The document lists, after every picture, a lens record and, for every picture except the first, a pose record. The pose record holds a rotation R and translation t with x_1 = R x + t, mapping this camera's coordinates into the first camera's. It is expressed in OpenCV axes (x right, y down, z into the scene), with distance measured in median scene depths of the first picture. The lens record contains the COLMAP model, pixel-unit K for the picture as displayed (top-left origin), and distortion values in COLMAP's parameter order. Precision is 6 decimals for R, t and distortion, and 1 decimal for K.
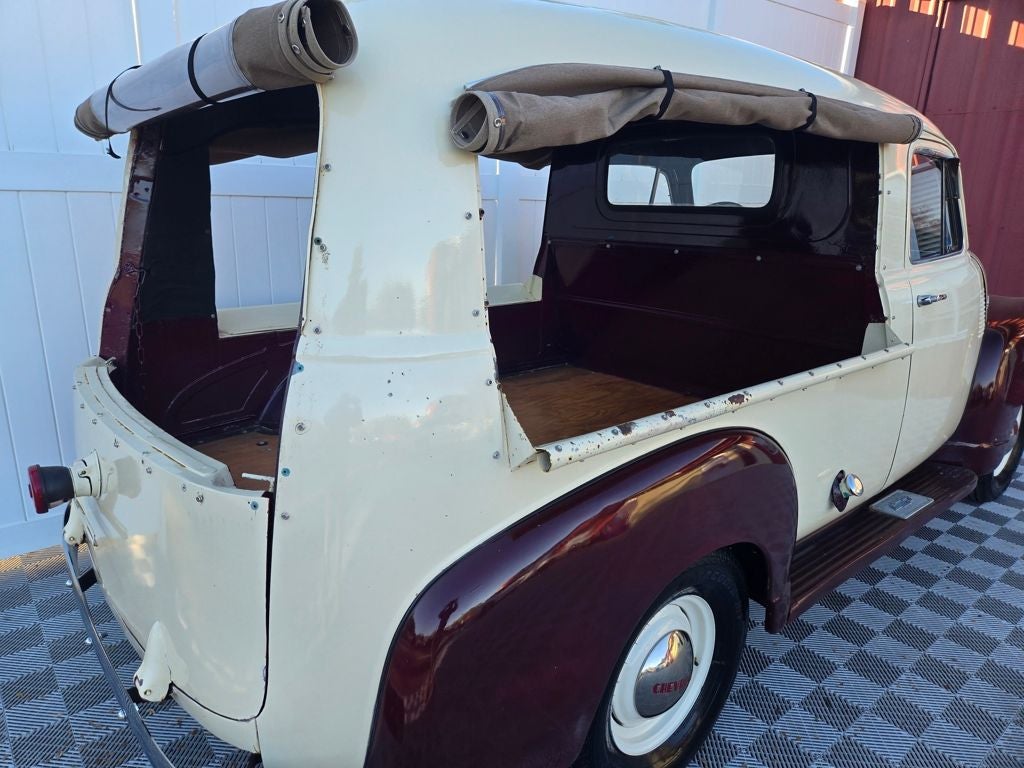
lens RADIAL K [[697.5, 0, 493.7], [0, 697.5, 372.5], [0, 0, 1]] dist [0.044261, -0.041331]
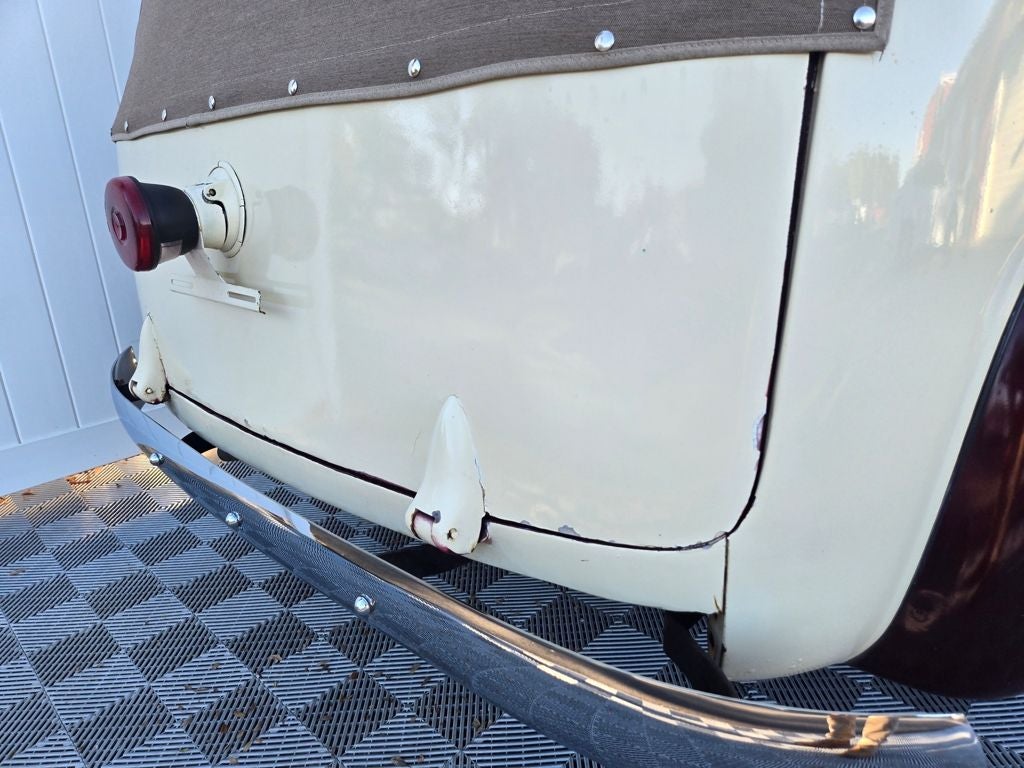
lens RADIAL K [[697.5, 0, 508.4], [0, 697.5, 364.5], [0, 0, 1]] dist [0.044261, -0.041331]
pose [[0.991112, -0.093751, 0.094386, -0.359652], [0.091397, 0.995393, 0.028965, 0.239172], [-0.096667, -0.020081, 0.995114, 0.373902]]
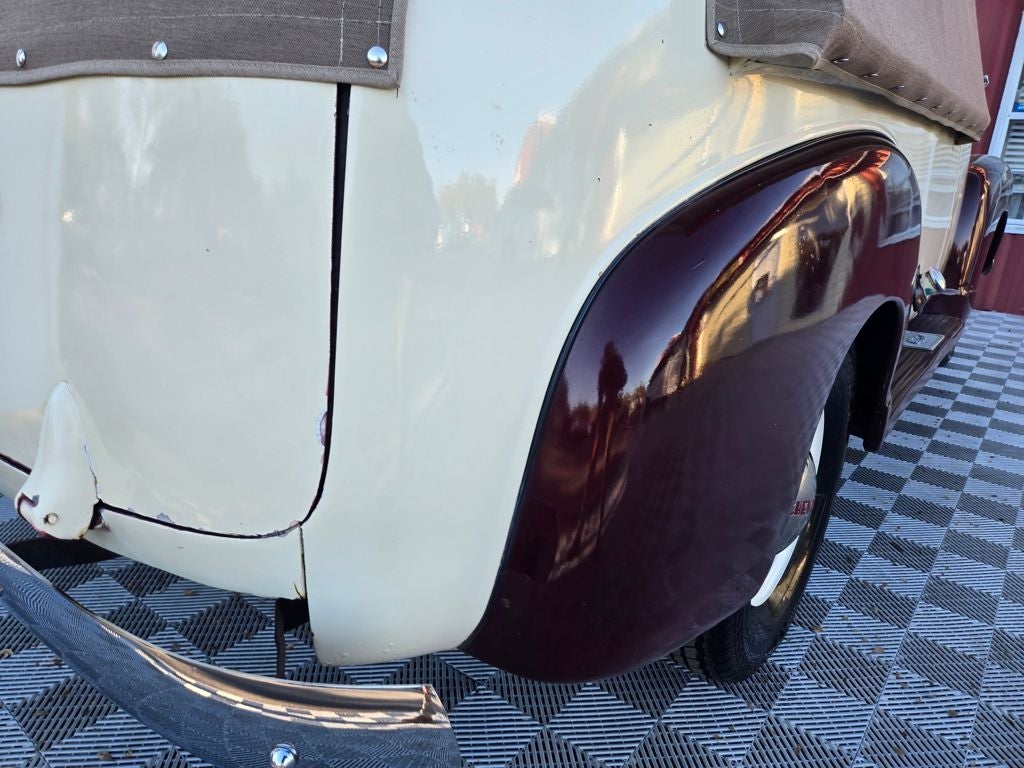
lens RADIAL K [[697.5, 0, 494.8], [0, 697.5, 364.2], [0, 0, 1]] dist [0.044261, -0.041331]
pose [[0.976931, -0.036648, 0.210385, -0.209416], [0.032608, 0.999212, 0.022642, 0.252948], [-0.211049, -0.015259, 0.977356, 0.327109]]
